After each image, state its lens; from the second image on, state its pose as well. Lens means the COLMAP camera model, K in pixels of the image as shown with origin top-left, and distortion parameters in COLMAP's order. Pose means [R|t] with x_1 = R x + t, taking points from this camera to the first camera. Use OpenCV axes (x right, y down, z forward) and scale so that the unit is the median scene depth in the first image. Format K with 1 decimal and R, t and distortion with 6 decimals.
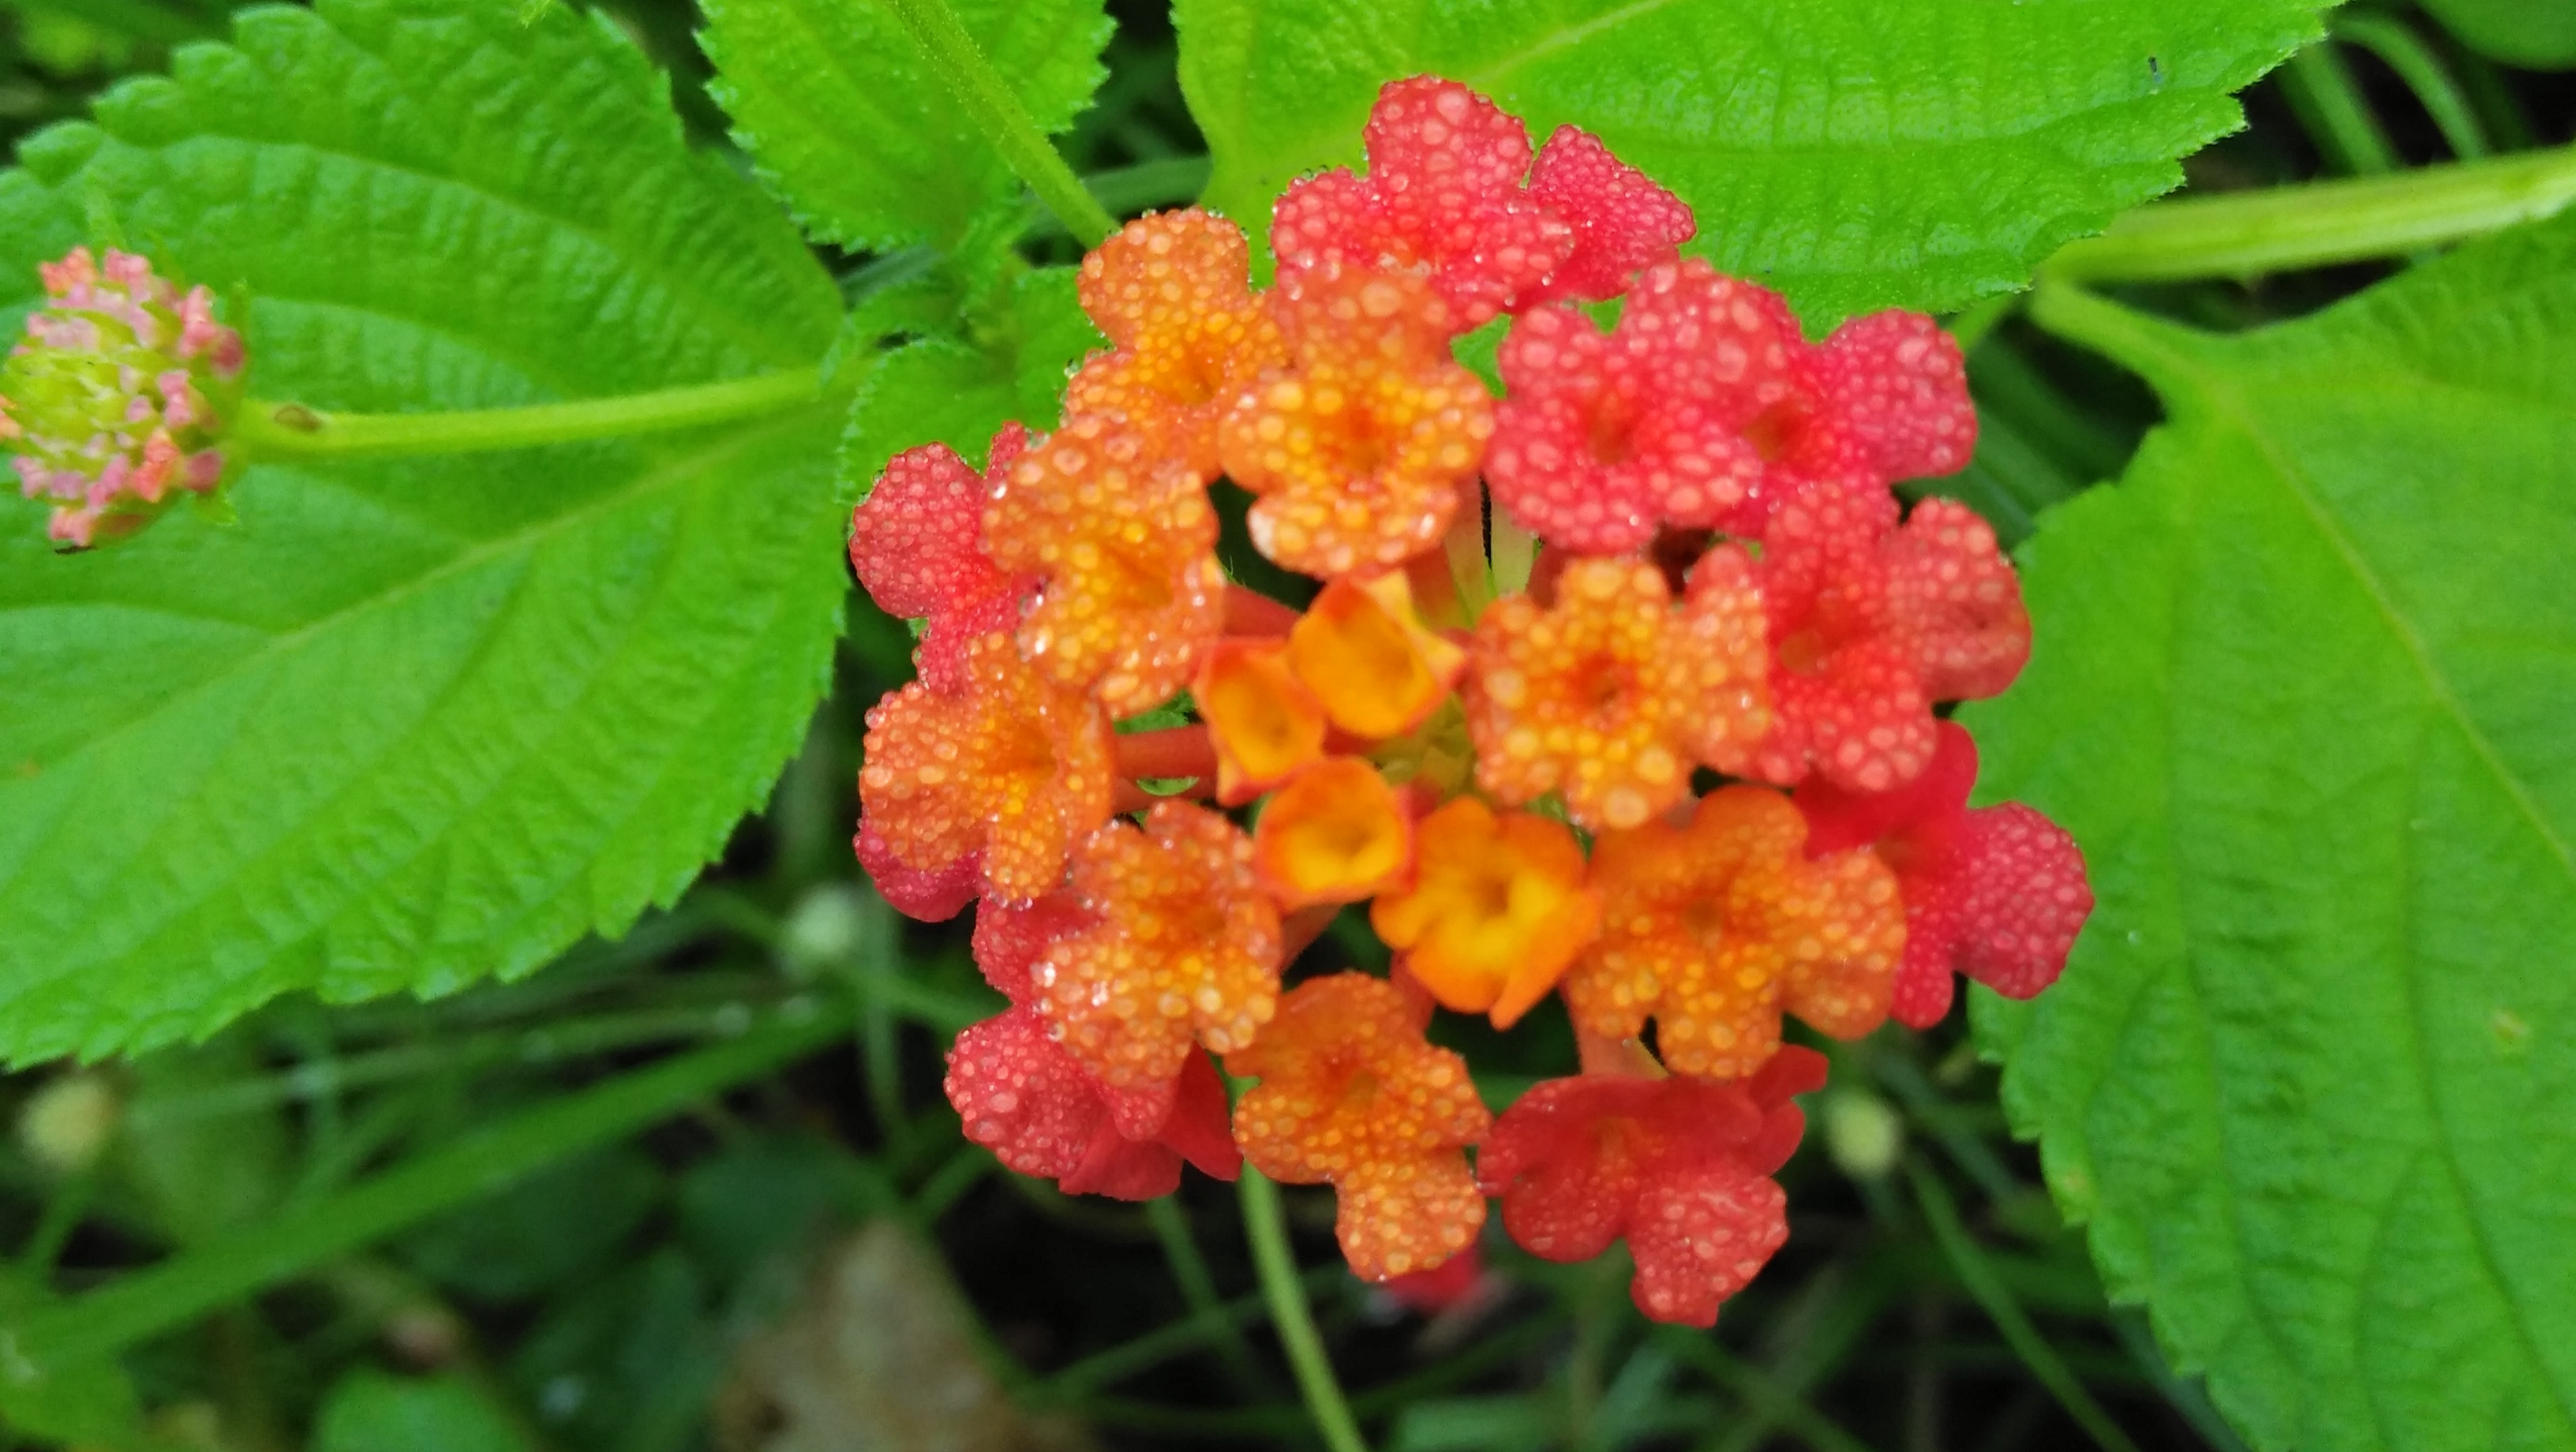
lens RADIAL K [[3185.0, 0, 1288.0], [0, 3185.0, 726.0], [0, 0, 1]] dist [0.163218, -0.513034]
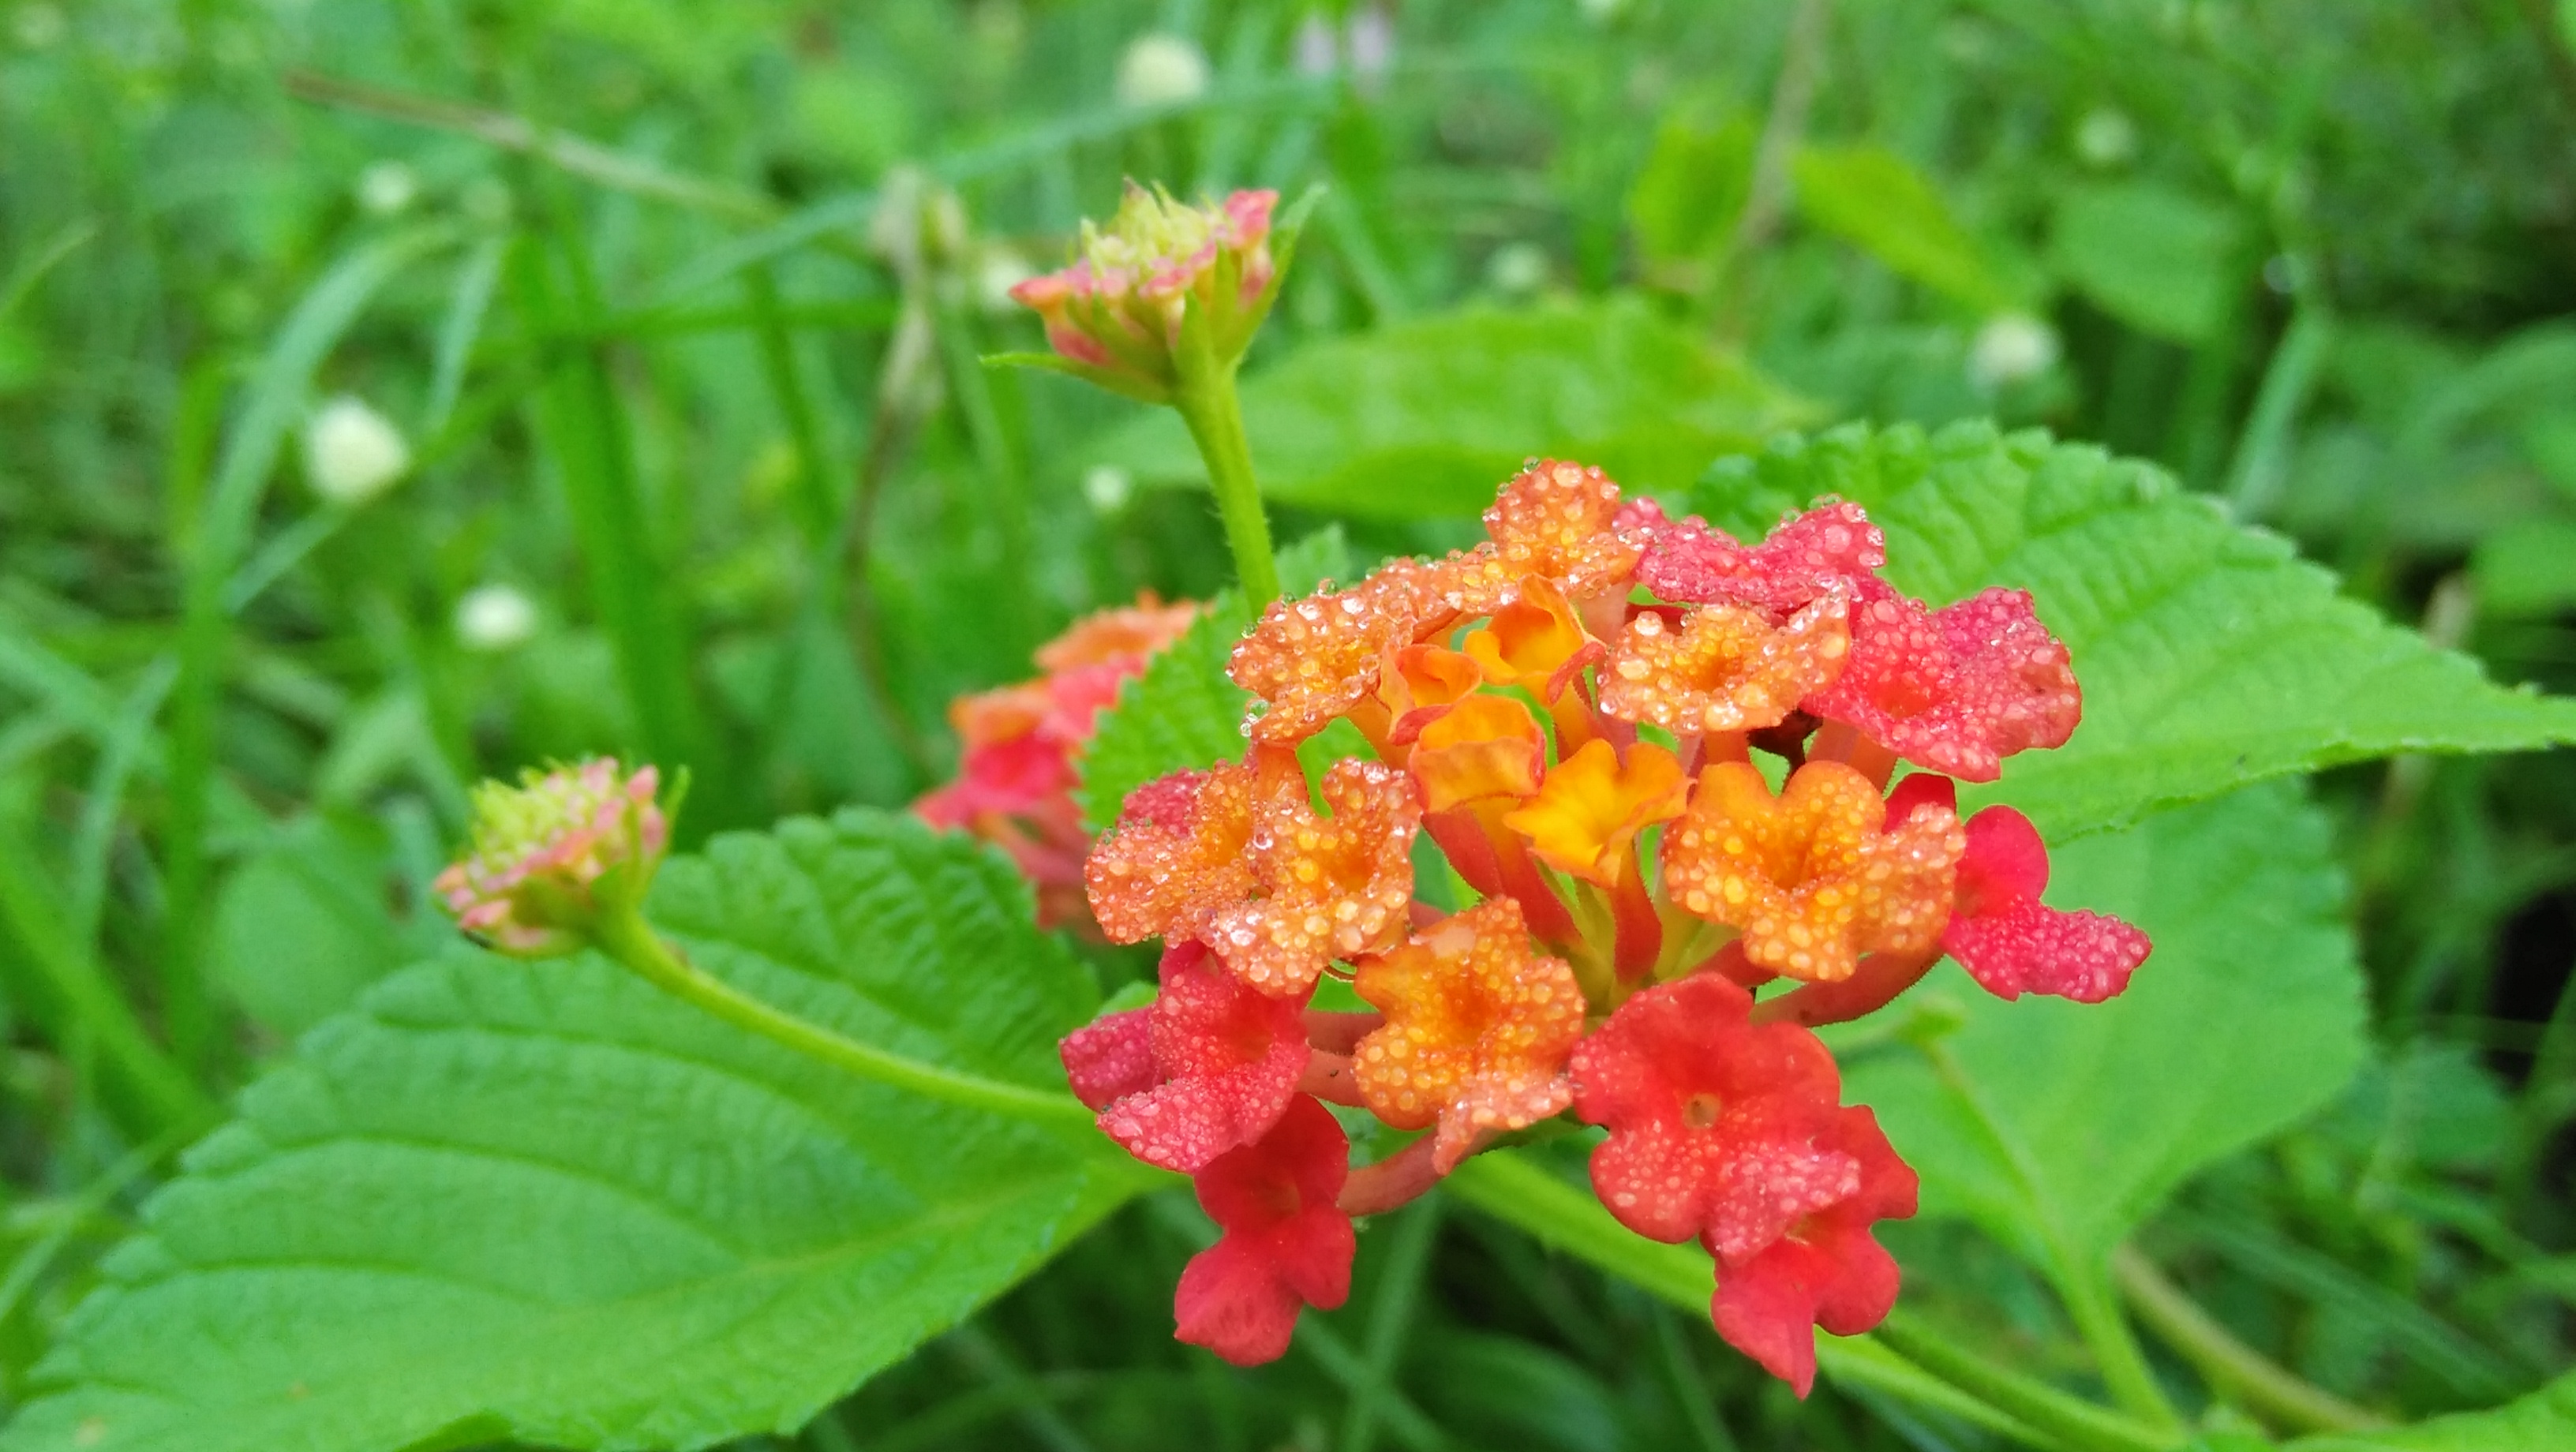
lens RADIAL K [[3185.0, 0, 1288.0], [0, 3185.0, 726.0], [0, 0, 1]] dist [0.163218, -0.513034]
pose [[0.982923, 0.091786, -0.159491, 0.128178], [-0.179347, 0.671844, -0.718651, 0.858825], [0.041191, 0.734983, 0.676833, 0.178863]]
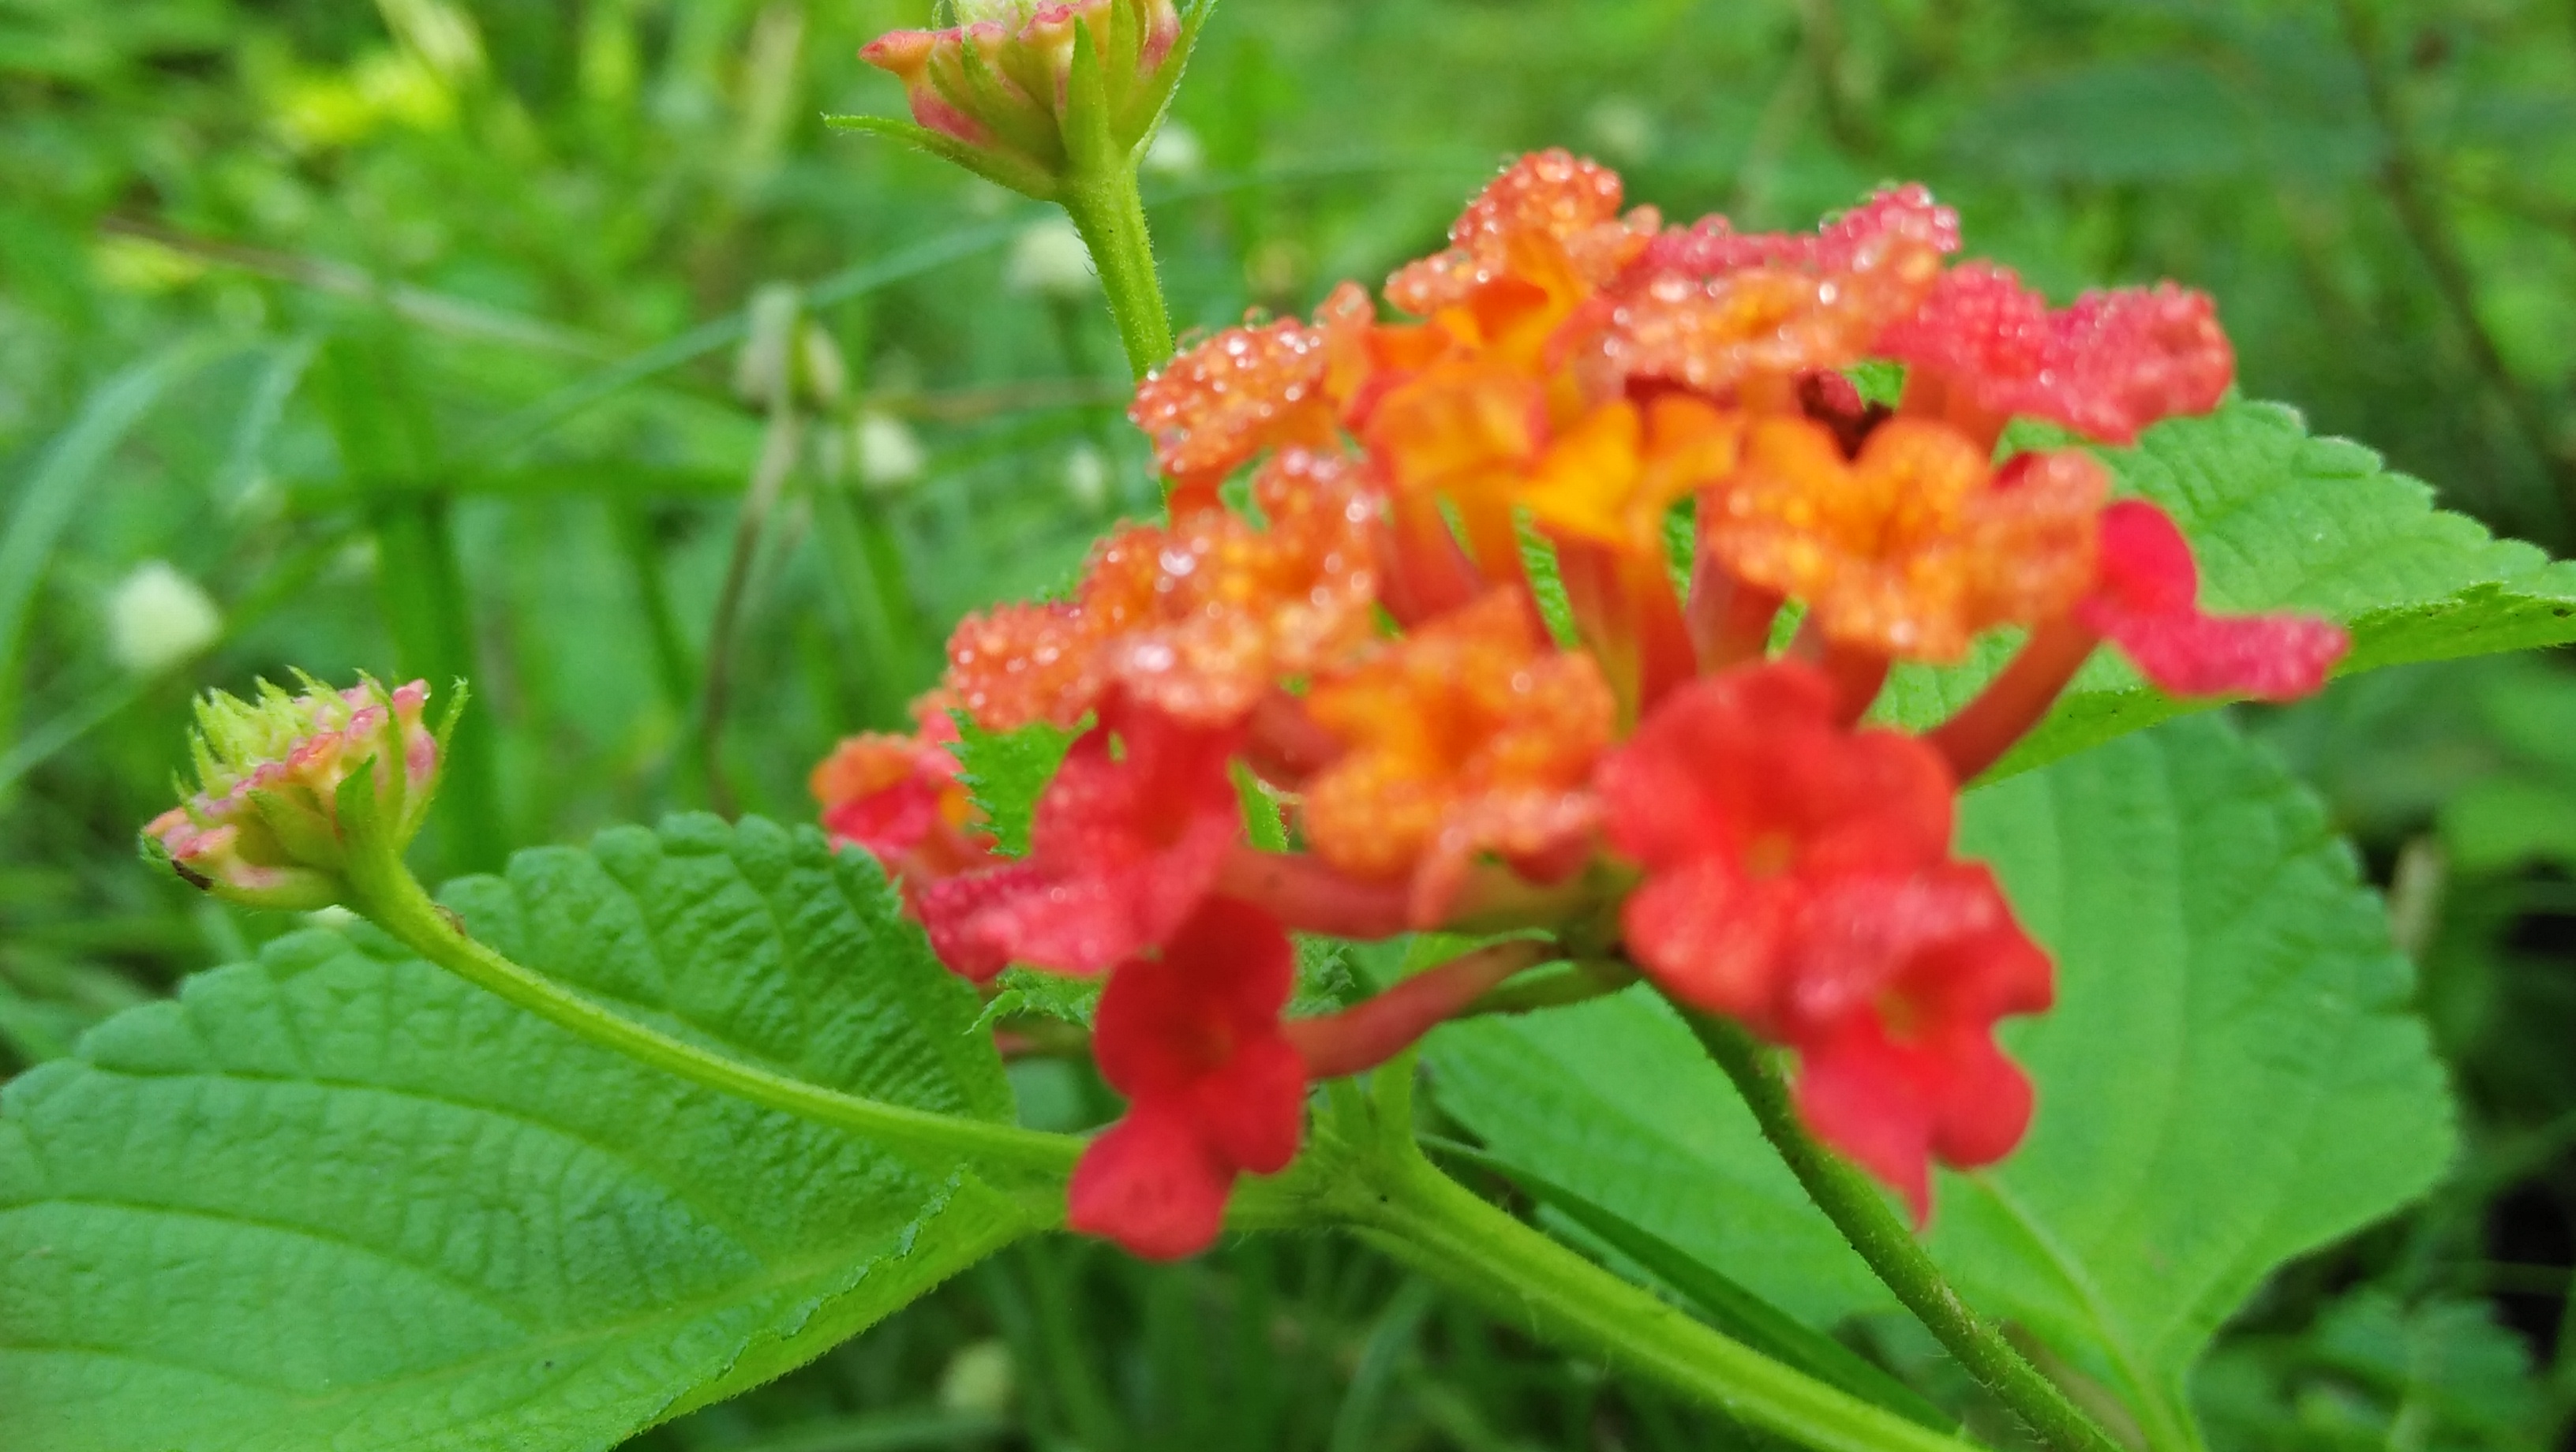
lens RADIAL K [[3185.0, 0, 1288.0], [0, 3185.0, 726.0], [0, 0, 1]] dist [0.163218, -0.513034]
pose [[0.988432, 0.058406, -0.139970, 0.095322], [-0.148211, 0.567866, -0.809668, 0.797893], [0.032195, 0.821046, 0.569953, 0.527842]]
